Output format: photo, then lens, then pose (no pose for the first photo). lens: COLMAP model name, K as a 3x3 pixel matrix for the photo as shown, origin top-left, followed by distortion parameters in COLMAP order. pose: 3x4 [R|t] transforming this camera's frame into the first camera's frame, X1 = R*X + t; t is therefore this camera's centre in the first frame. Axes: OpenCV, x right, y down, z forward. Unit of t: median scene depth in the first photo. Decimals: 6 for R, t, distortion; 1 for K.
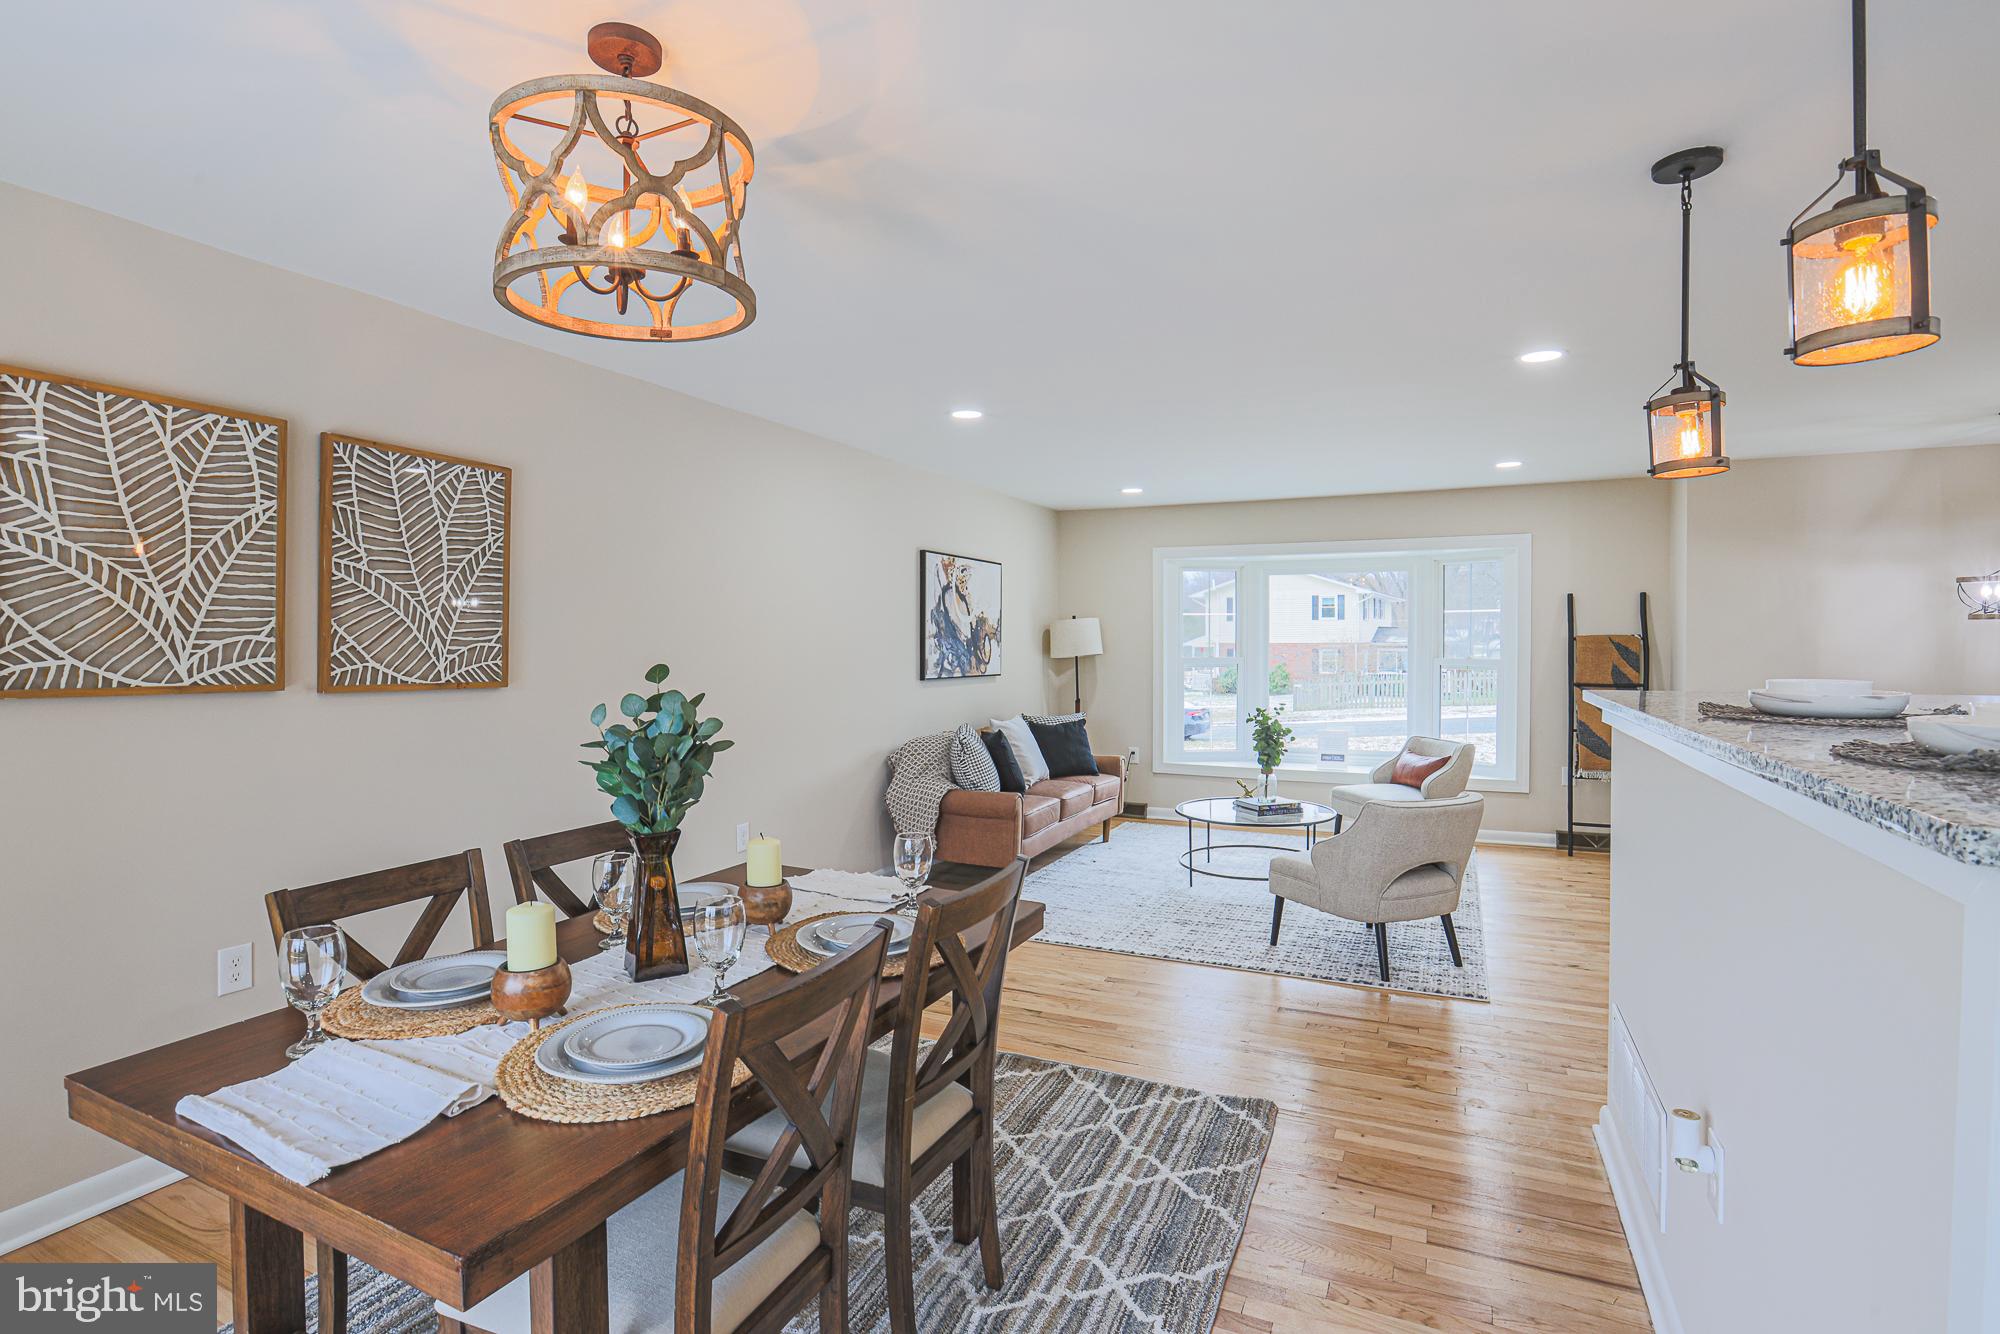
lens RADIAL K [[935.6, 0, 988.1], [0, 935.6, 657.3], [0, 0, 1]] dist [-0.049617, 0.015879]
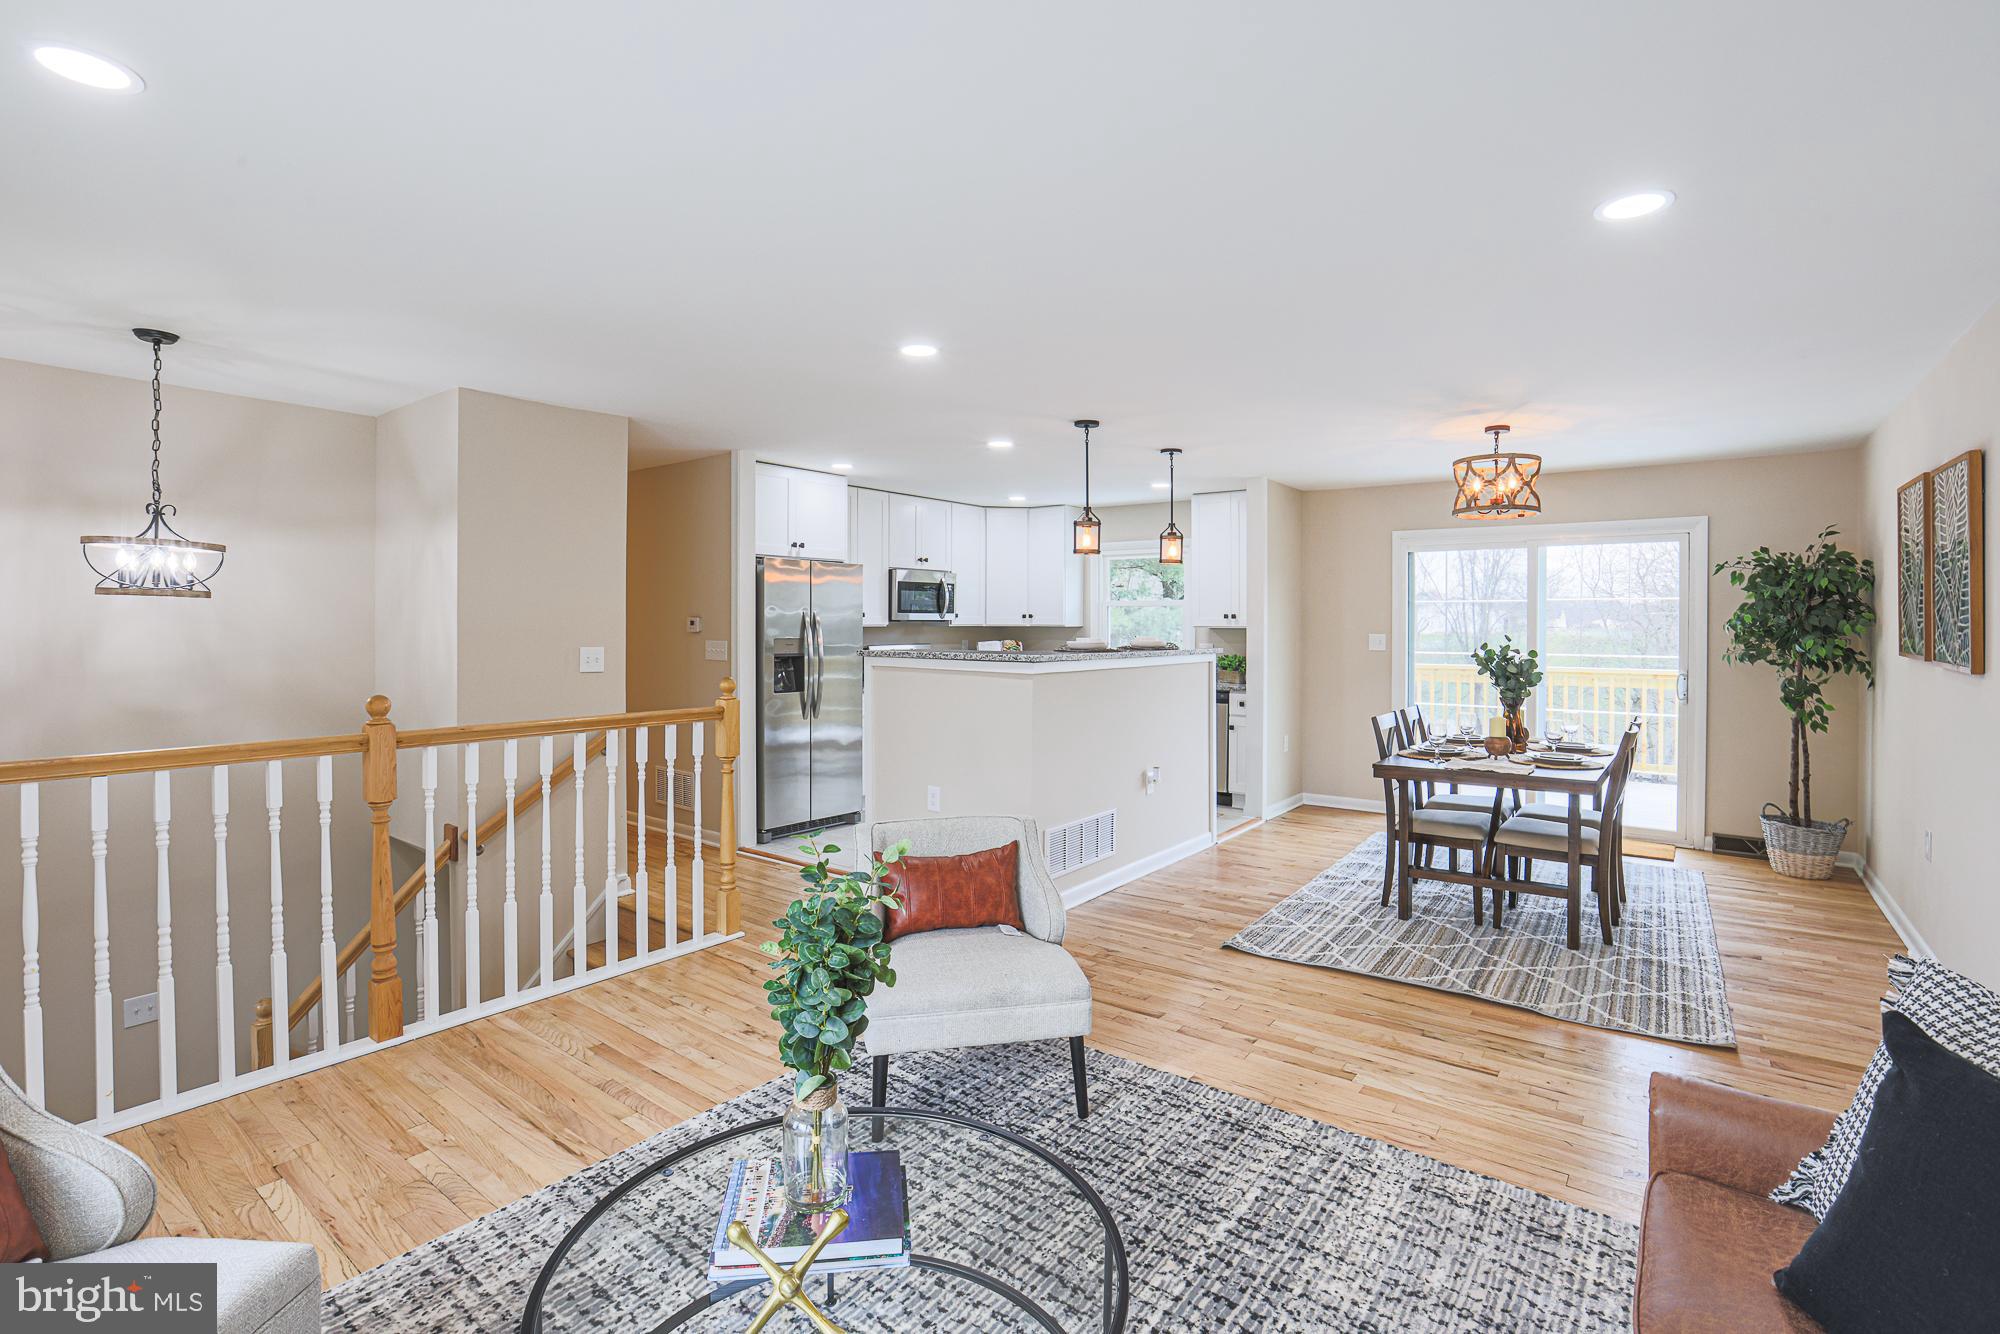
lens RADIAL K [[935.6, 0, 1015.7], [0, 935.6, 622.7], [0, 0, 1]] dist [-0.049617, 0.015879]
pose [[-0.985202, -0.002171, 0.171382, 0.330292], [0.000609, 0.999869, 0.016163, -0.041346], [-0.171395, 0.016029, -0.985072, 2.189362]]
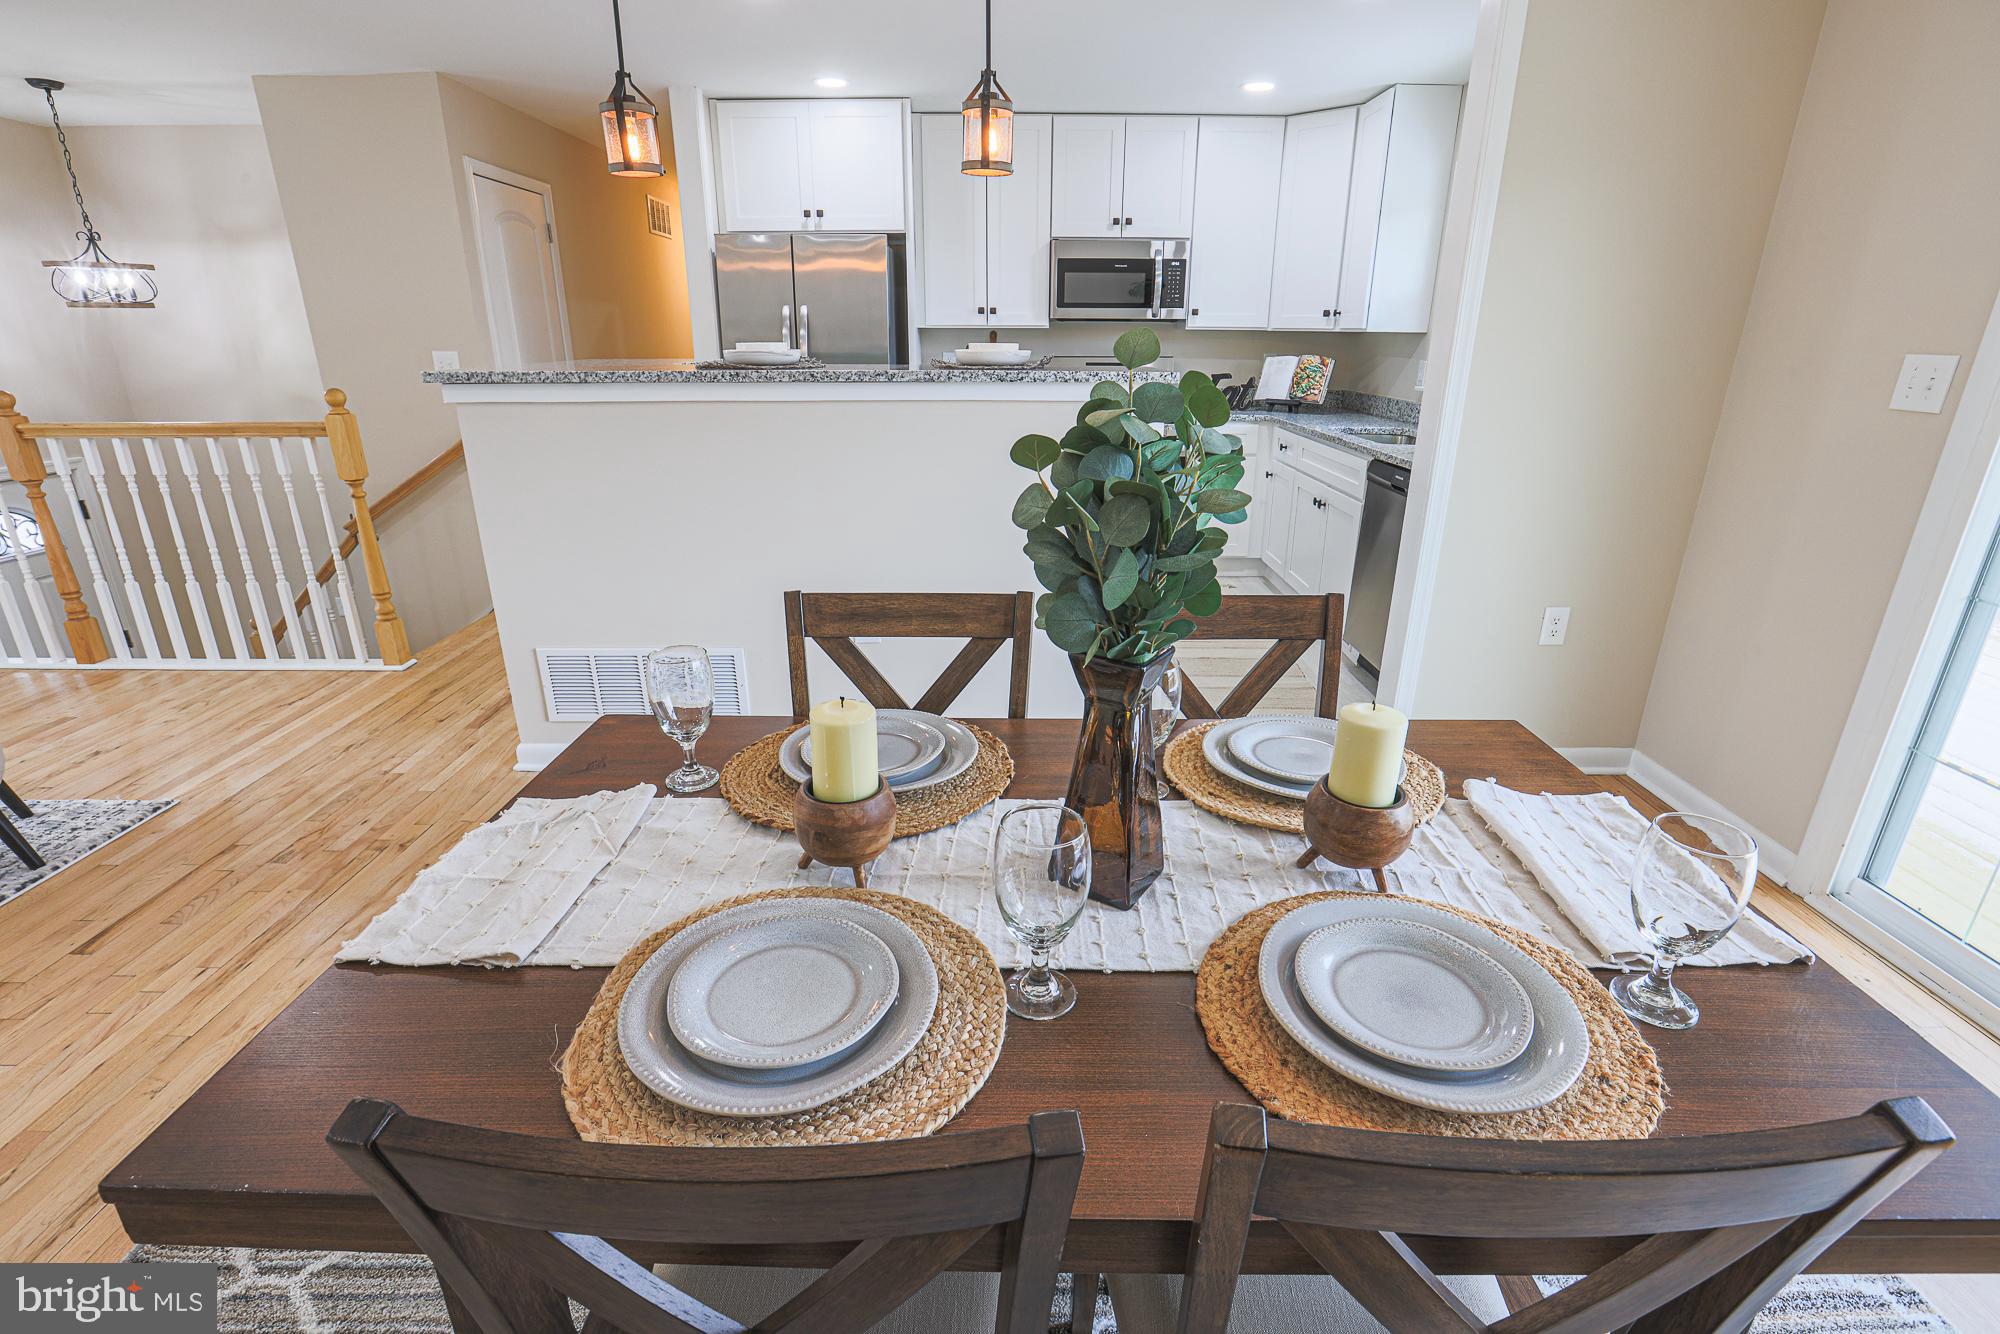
lens RADIAL K [[935.6, 0, 1000.5], [0, 935.6, 661.2], [0, 0, 1]] dist [-0.049617, 0.015879]
pose [[-0.447716, -0.302429, 0.841479, -0.470834], [0.010321, 0.939256, 0.343062, -0.006124], [-0.894116, 0.162279, -0.417399, 0.750994]]
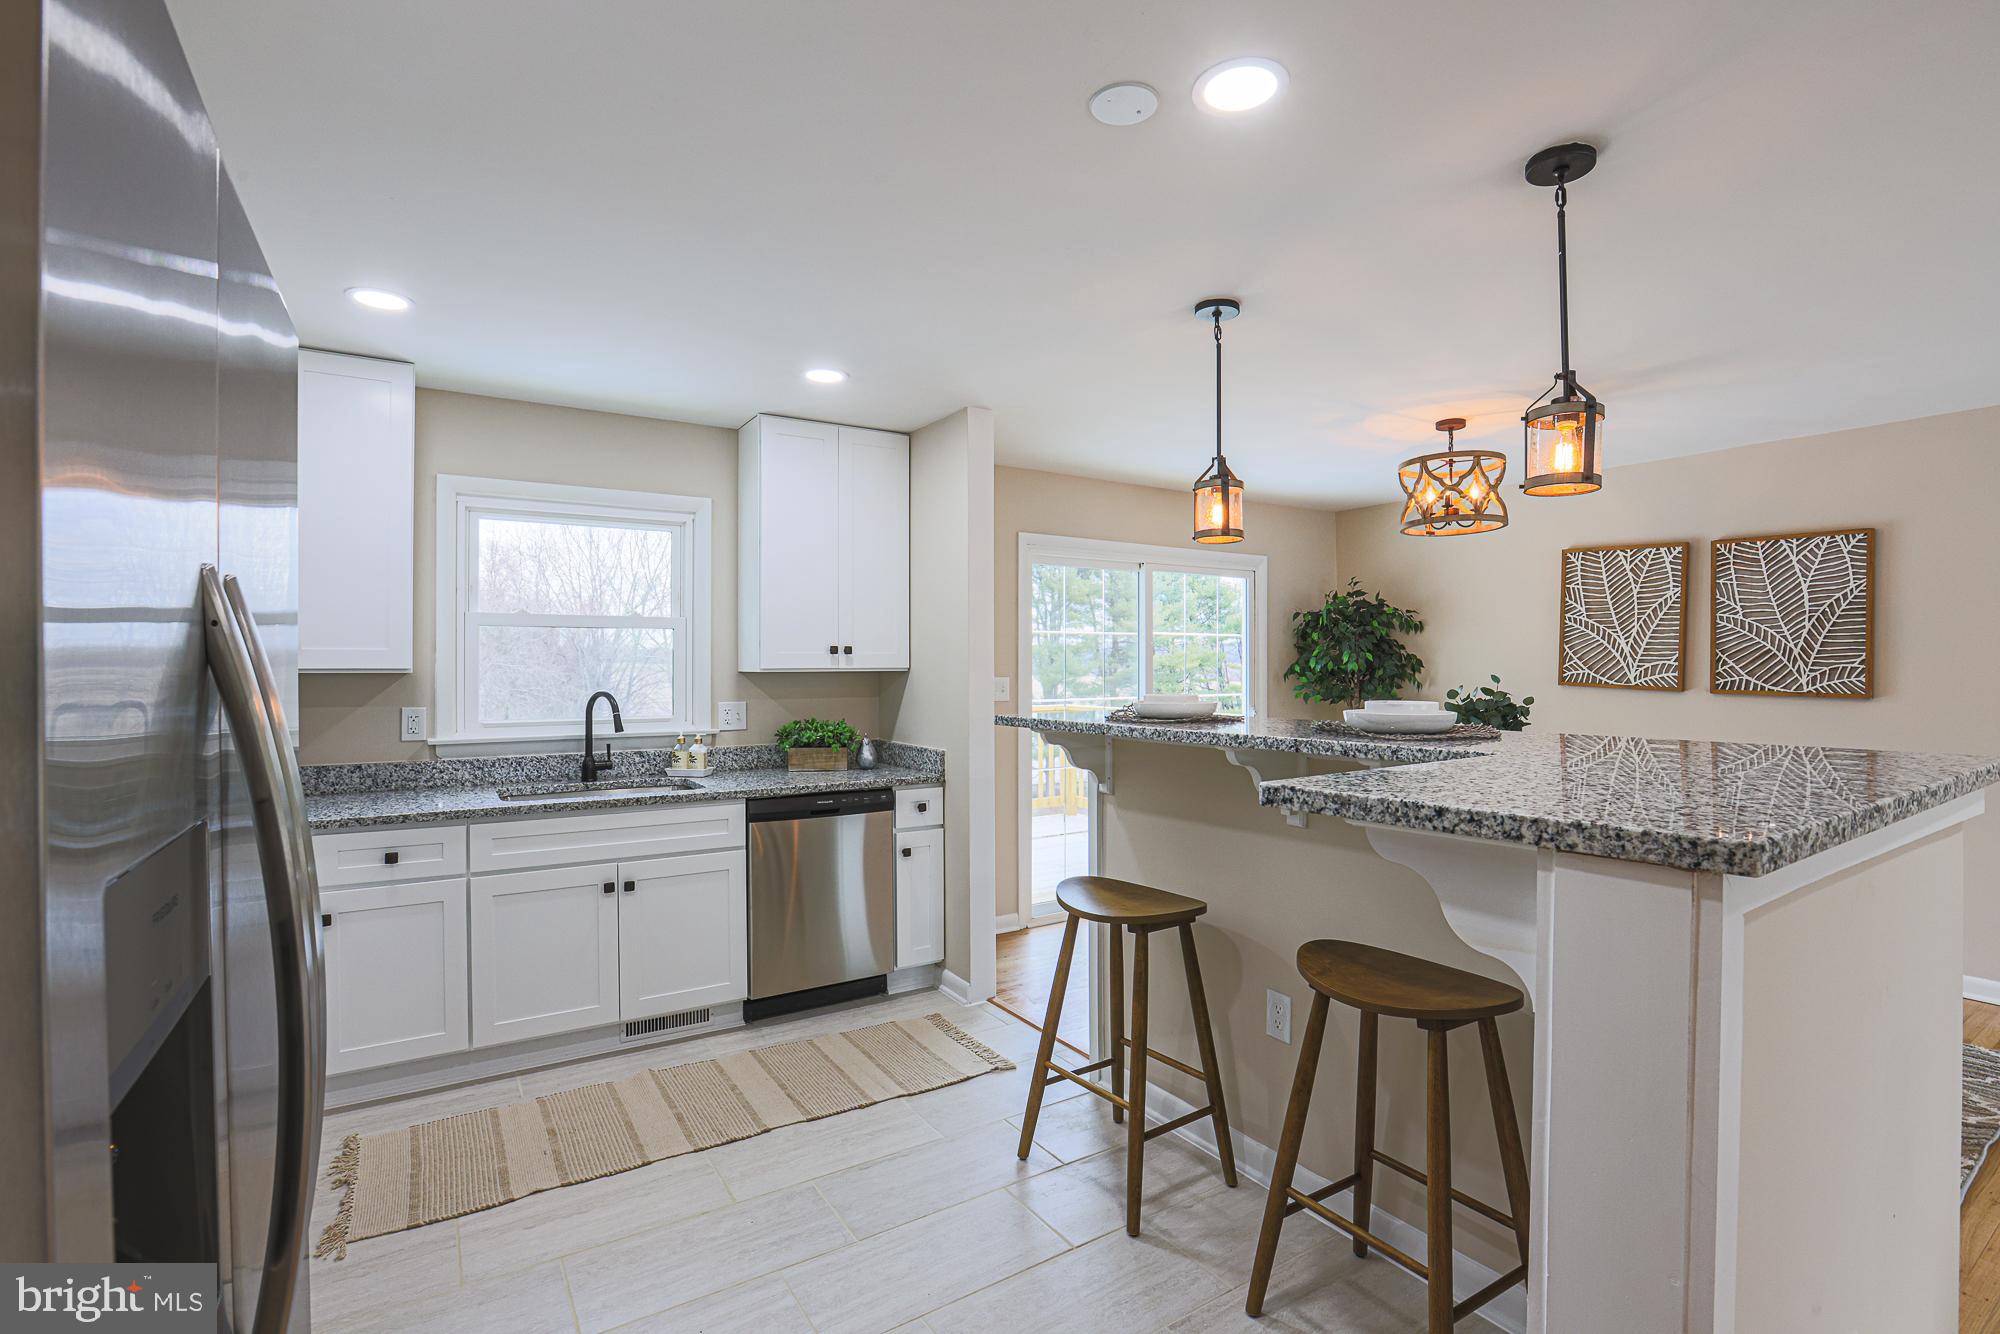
lens RADIAL K [[935.6, 0, 1032.2], [0, 935.6, 655.5], [0, 0, 1]] dist [-0.049617, 0.015879]
pose [[-0.478878, -0.004888, -0.877868, 1.198548], [-0.012520, 0.999921, 0.001262, -0.015613], [0.877792, 0.011595, -0.478901, 0.608767]]
